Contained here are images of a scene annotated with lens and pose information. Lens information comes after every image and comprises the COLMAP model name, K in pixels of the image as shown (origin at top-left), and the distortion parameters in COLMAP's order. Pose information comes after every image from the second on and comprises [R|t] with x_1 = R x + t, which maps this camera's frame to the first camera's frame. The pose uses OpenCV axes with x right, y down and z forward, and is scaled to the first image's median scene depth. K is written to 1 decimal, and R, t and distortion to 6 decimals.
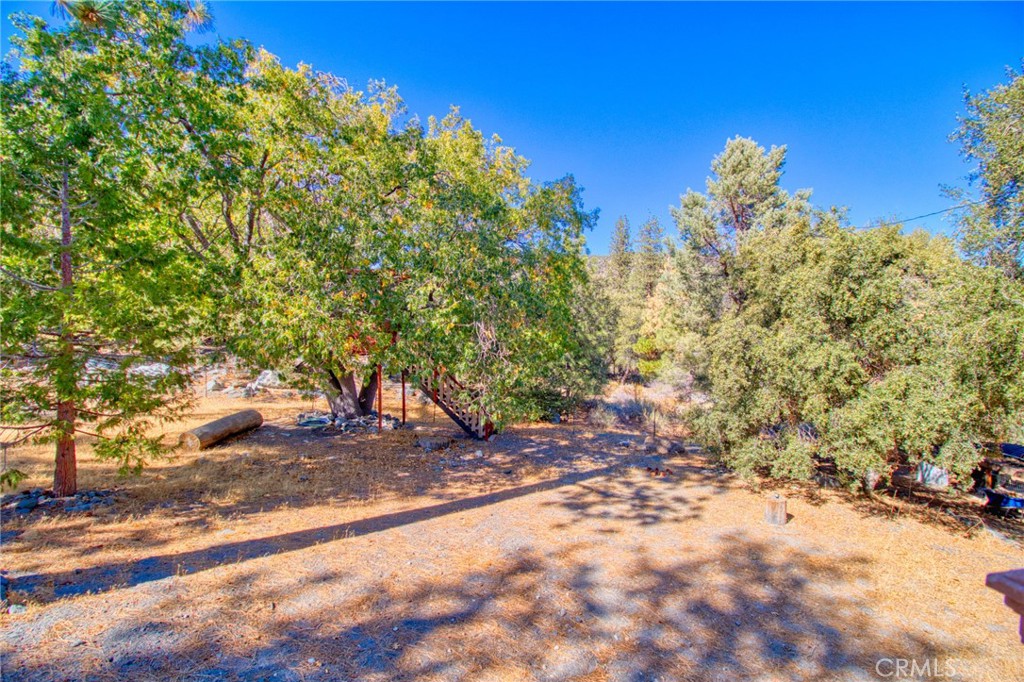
lens RADIAL K [[473.7, 0, 518.7], [0, 473.7, 339.1], [0, 0, 1]] dist [0.000887, -0.009982]
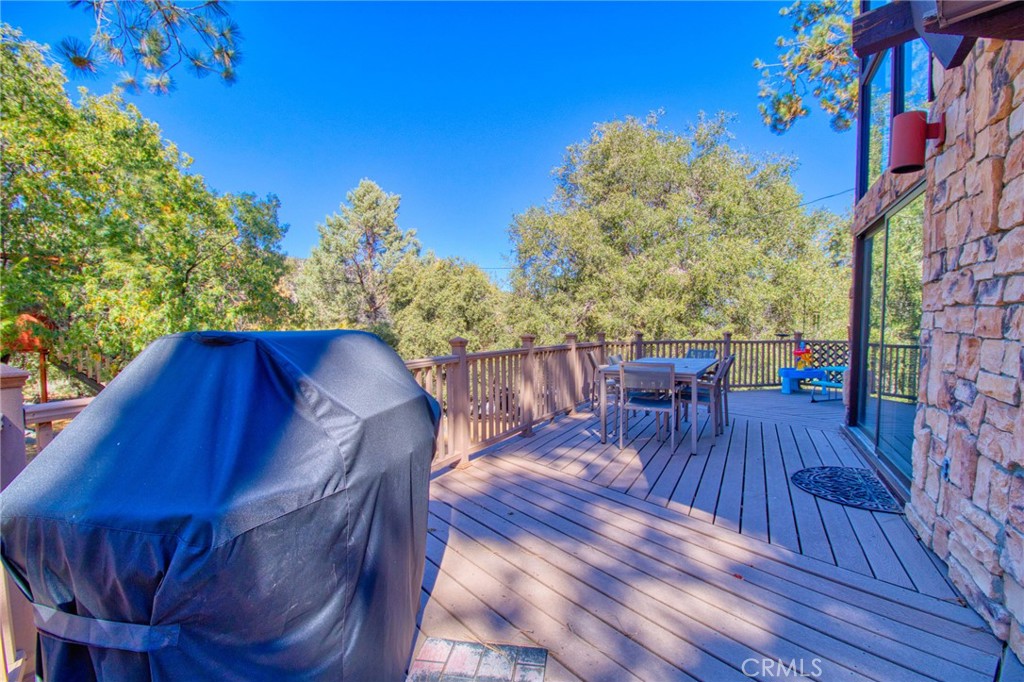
lens RADIAL K [[473.7, 0, 517.6], [0, 473.7, 342.2], [0, 0, 1]] dist [0.000887, -0.009982]
pose [[0.635629, -0.029949, 0.771413, -0.431441], [0.018702, 0.999551, 0.023396, 0.004775], [-0.771768, -0.000444, 0.635904, -0.233584]]
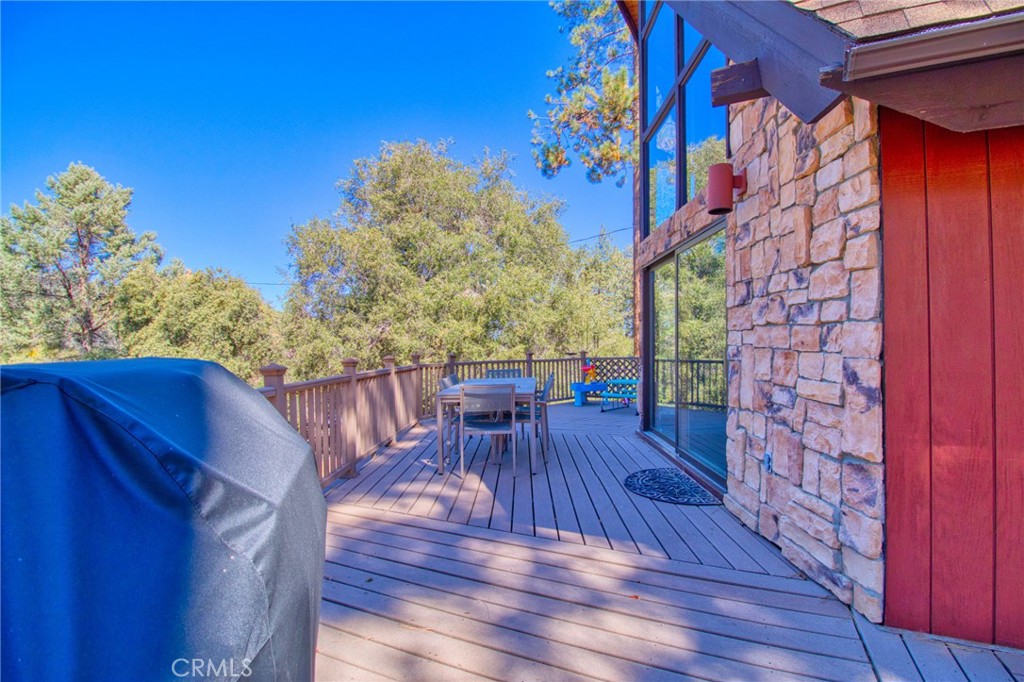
lens RADIAL K [[473.7, 0, 515.7], [0, 473.7, 342.3], [0, 0, 1]] dist [0.000887, -0.009982]
pose [[0.235264, 0.001188, 0.971931, -0.427066], [0.036610, 0.999279, -0.010083, 0.003990], [-0.971242, 0.037954, 0.235051, -0.193200]]
